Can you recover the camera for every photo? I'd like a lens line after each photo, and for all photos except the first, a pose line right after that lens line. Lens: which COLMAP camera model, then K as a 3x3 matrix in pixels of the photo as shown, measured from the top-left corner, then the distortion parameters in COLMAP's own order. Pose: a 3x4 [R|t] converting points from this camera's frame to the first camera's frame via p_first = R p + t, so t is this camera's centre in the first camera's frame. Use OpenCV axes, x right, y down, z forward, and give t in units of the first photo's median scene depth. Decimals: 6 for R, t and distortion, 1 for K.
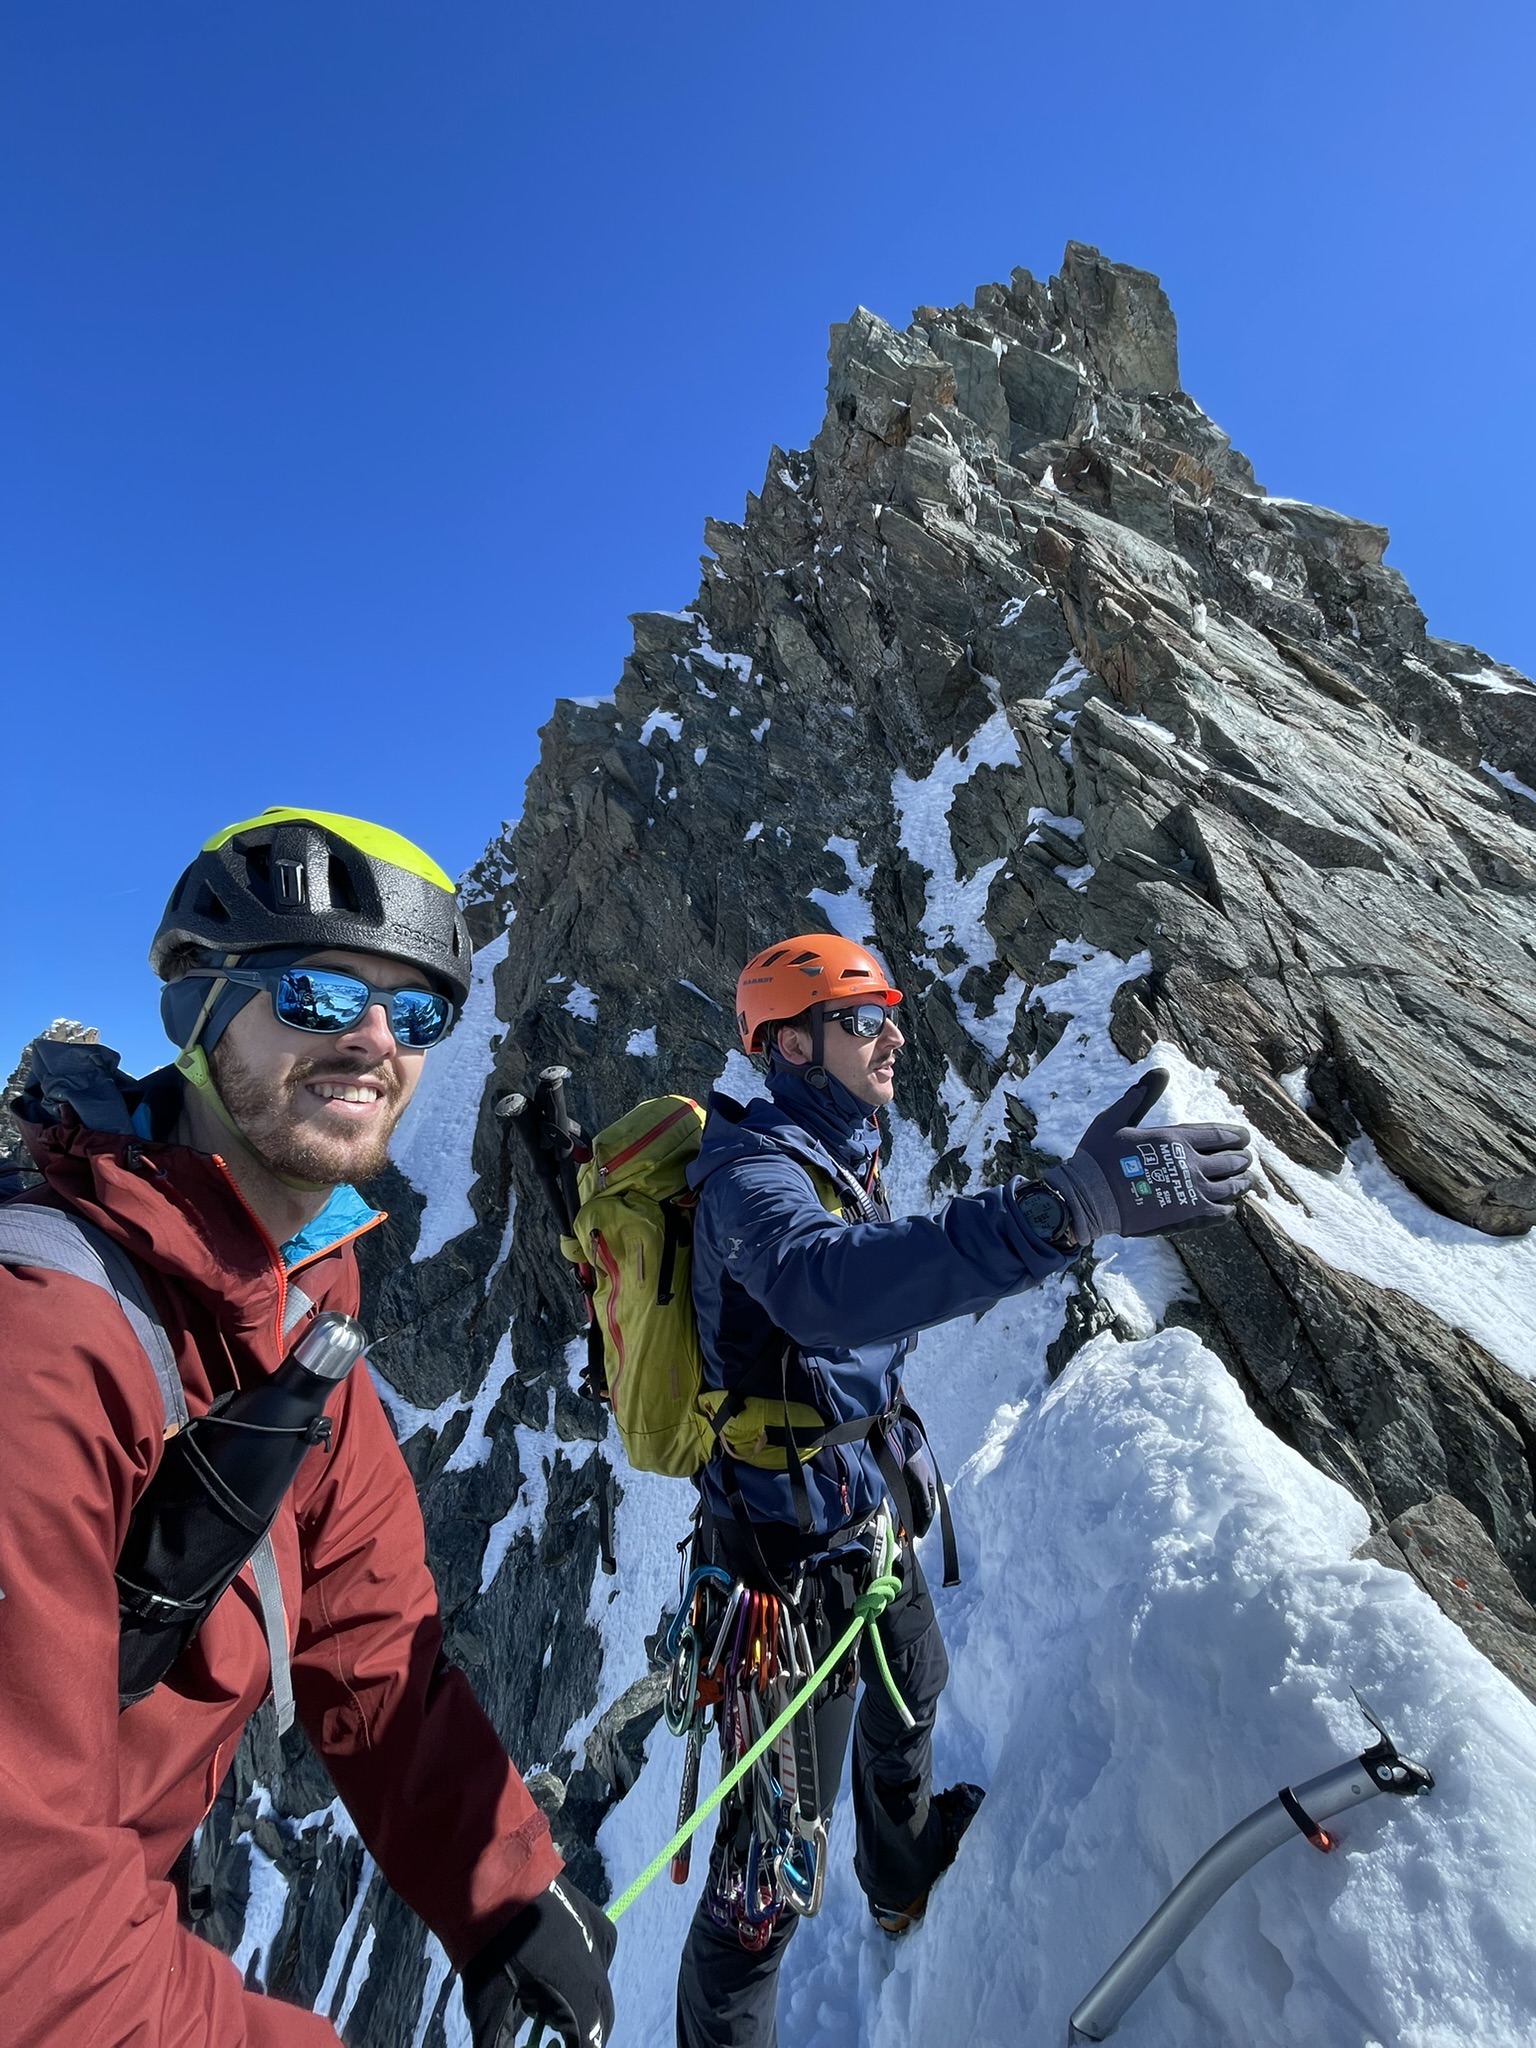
lens RADIAL K [[834.2, 0, 761.8], [0, 834.2, 1024.4], [0, 0, 1]] dist [-0.000197, 0.000264]
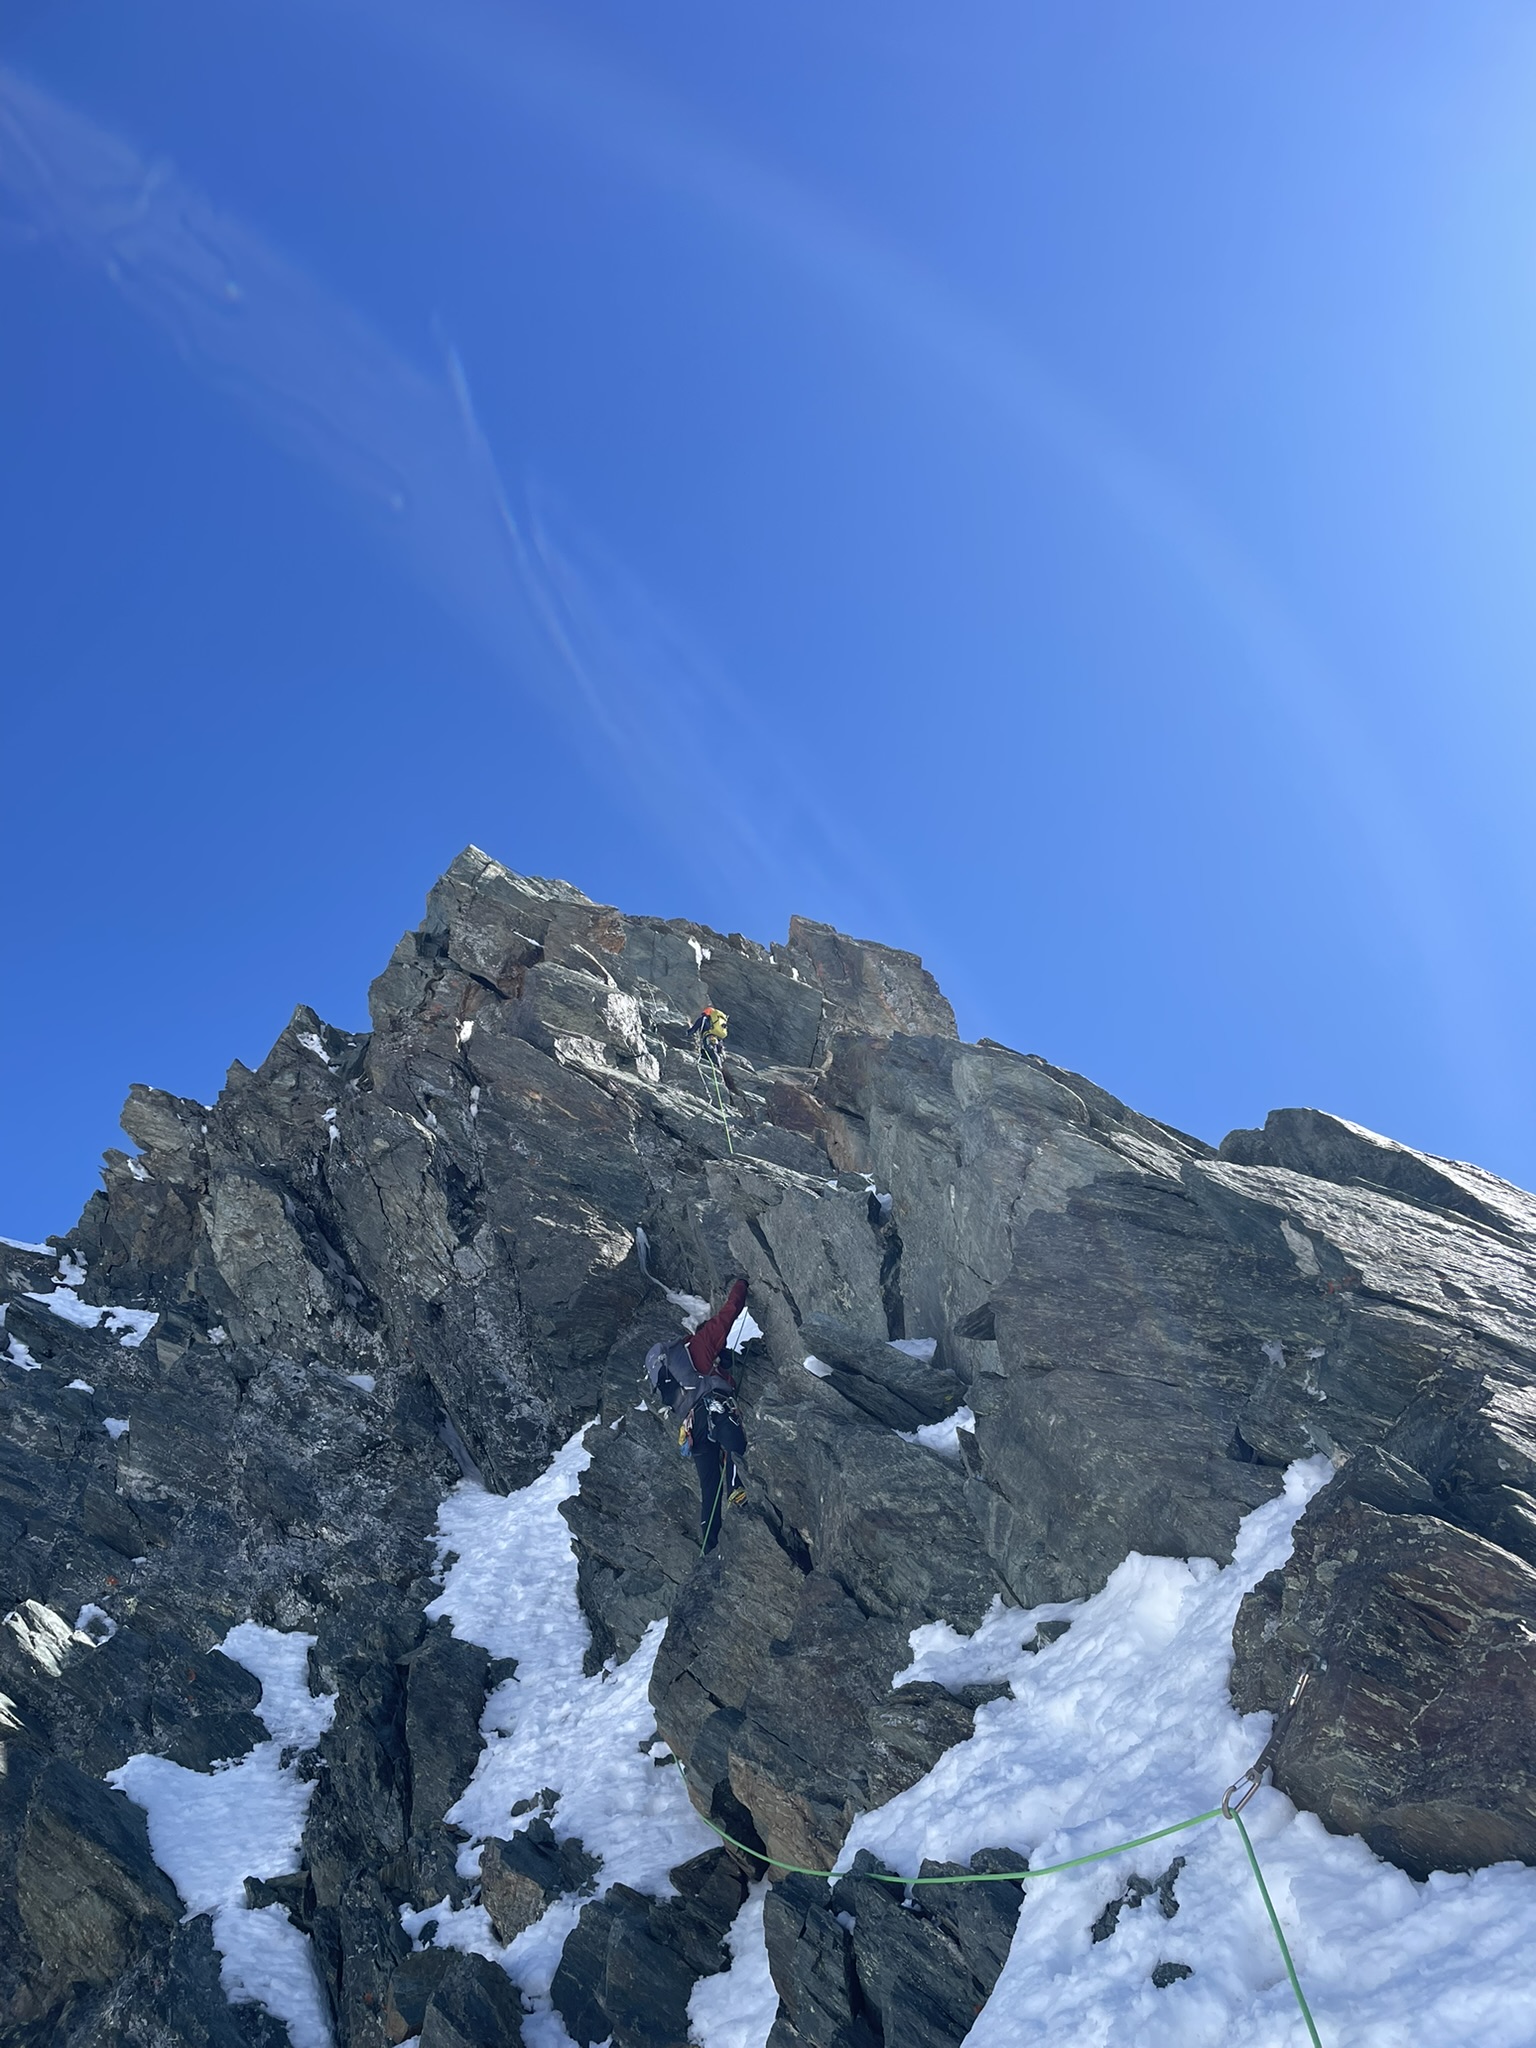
lens RADIAL K [[1561.2, 0, 778.5], [0, 1561.2, 1016.7], [0, 0, 1]] dist [0.105618, -0.128691]
pose [[0.961228, 0.130371, 0.242989, 0.166719], [0.072443, 0.730842, -0.678691, 0.077772], [-0.266069, 0.669980, 0.693061, 0.527033]]
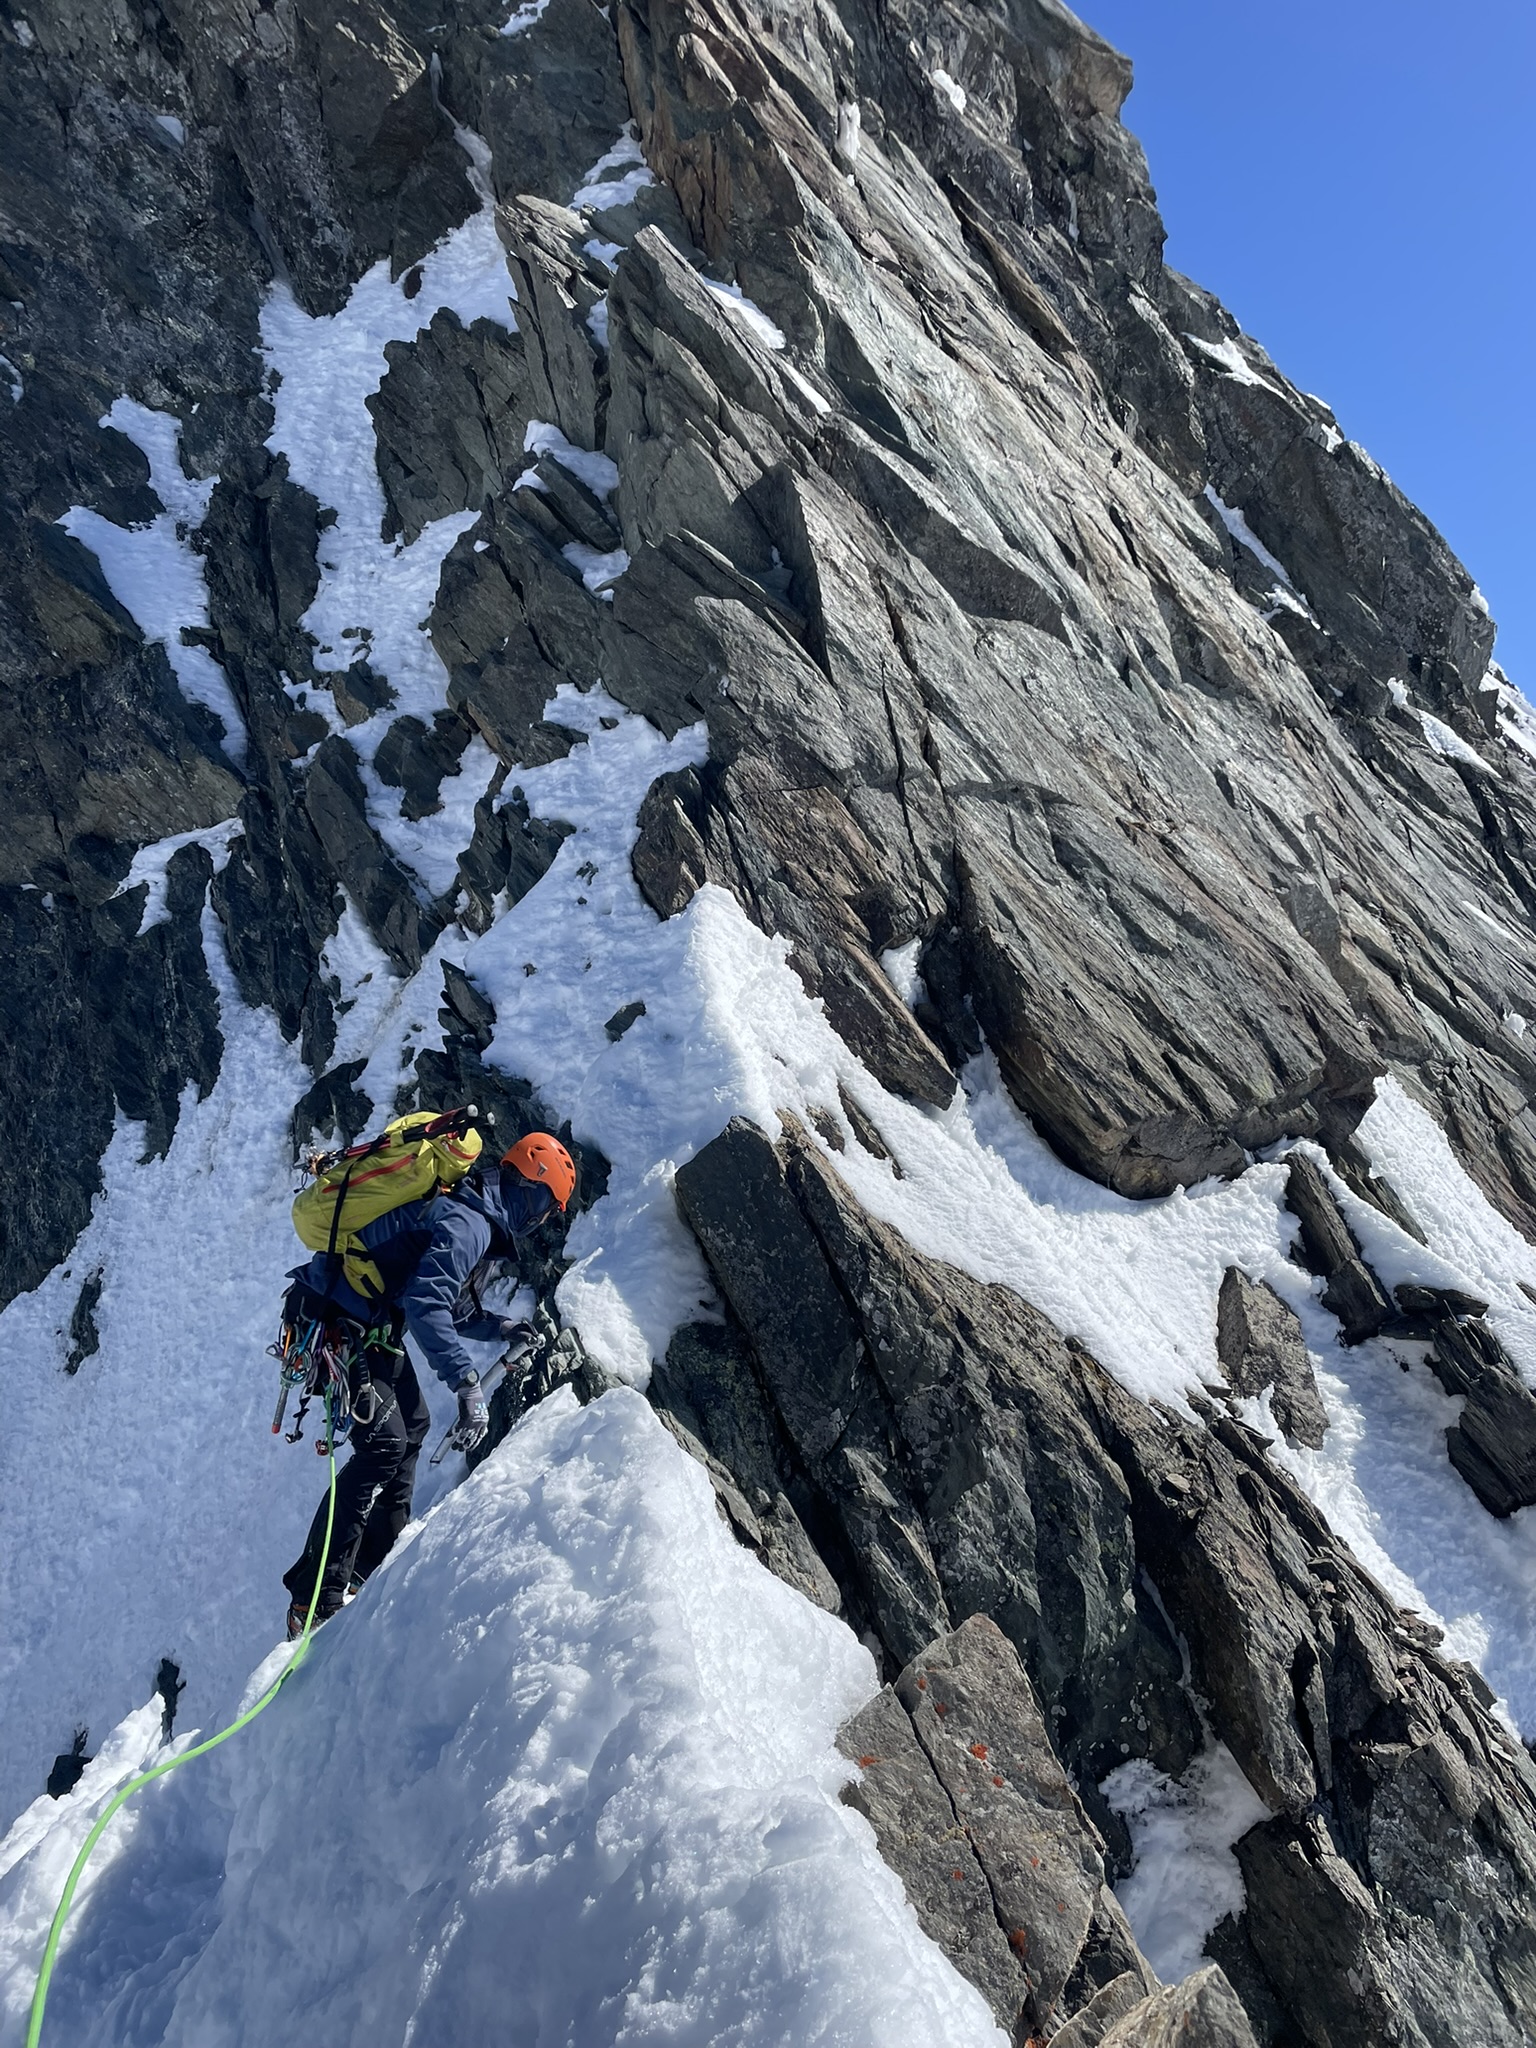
lens RADIAL K [[1561.2, 0, 778.5], [0, 1561.2, 1016.7], [0, 0, 1]] dist [0.105618, -0.128691]
pose [[0.889262, 0.024312, 0.456751, 0.020115], [-0.078102, 0.991992, 0.099258, 0.000275], [-0.450680, -0.123940, 0.884040, 0.008985]]
